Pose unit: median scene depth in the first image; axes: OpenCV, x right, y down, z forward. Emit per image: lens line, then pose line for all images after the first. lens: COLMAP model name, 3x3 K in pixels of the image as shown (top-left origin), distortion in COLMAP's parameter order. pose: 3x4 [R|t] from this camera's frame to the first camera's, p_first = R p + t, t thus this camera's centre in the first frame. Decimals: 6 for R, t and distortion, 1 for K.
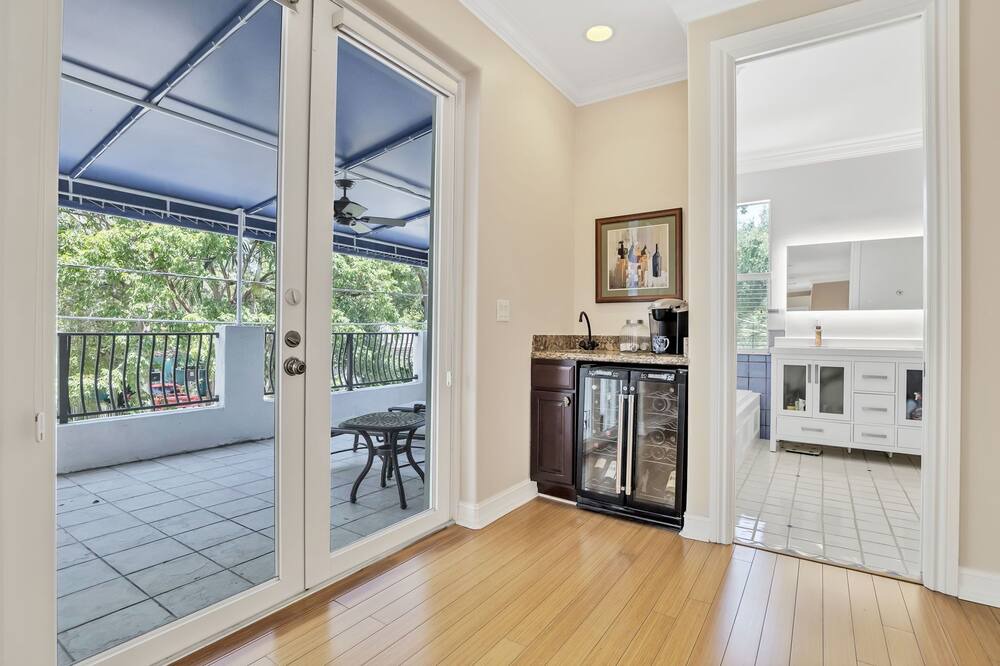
lens RADIAL K [[480.8, 0, 502.6], [0, 480.8, 325.9], [0, 0, 1]] dist [-0.033668, 0.000141]
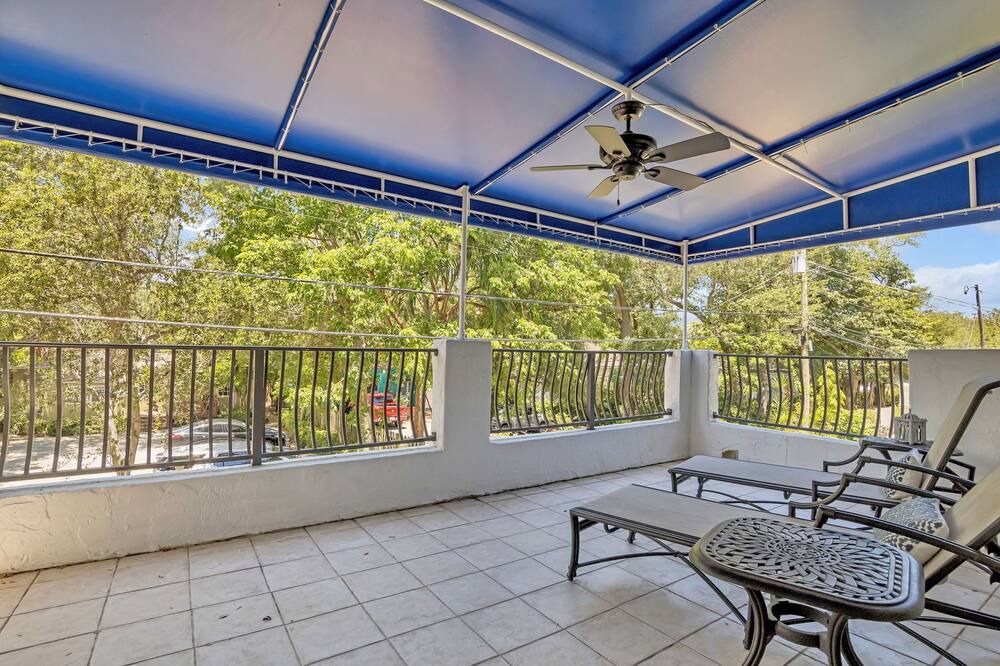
lens RADIAL K [[480.4, 0, 503.3], [0, 480.4, 312.8], [0, 0, 1]] dist [-0.028663, 0.000800]
pose [[0.928940, -0.014136, -0.369961, -0.202169], [-0.009790, 0.997984, -0.062712, 0.003600], [0.370102, 0.061877, 0.926928, 0.304523]]
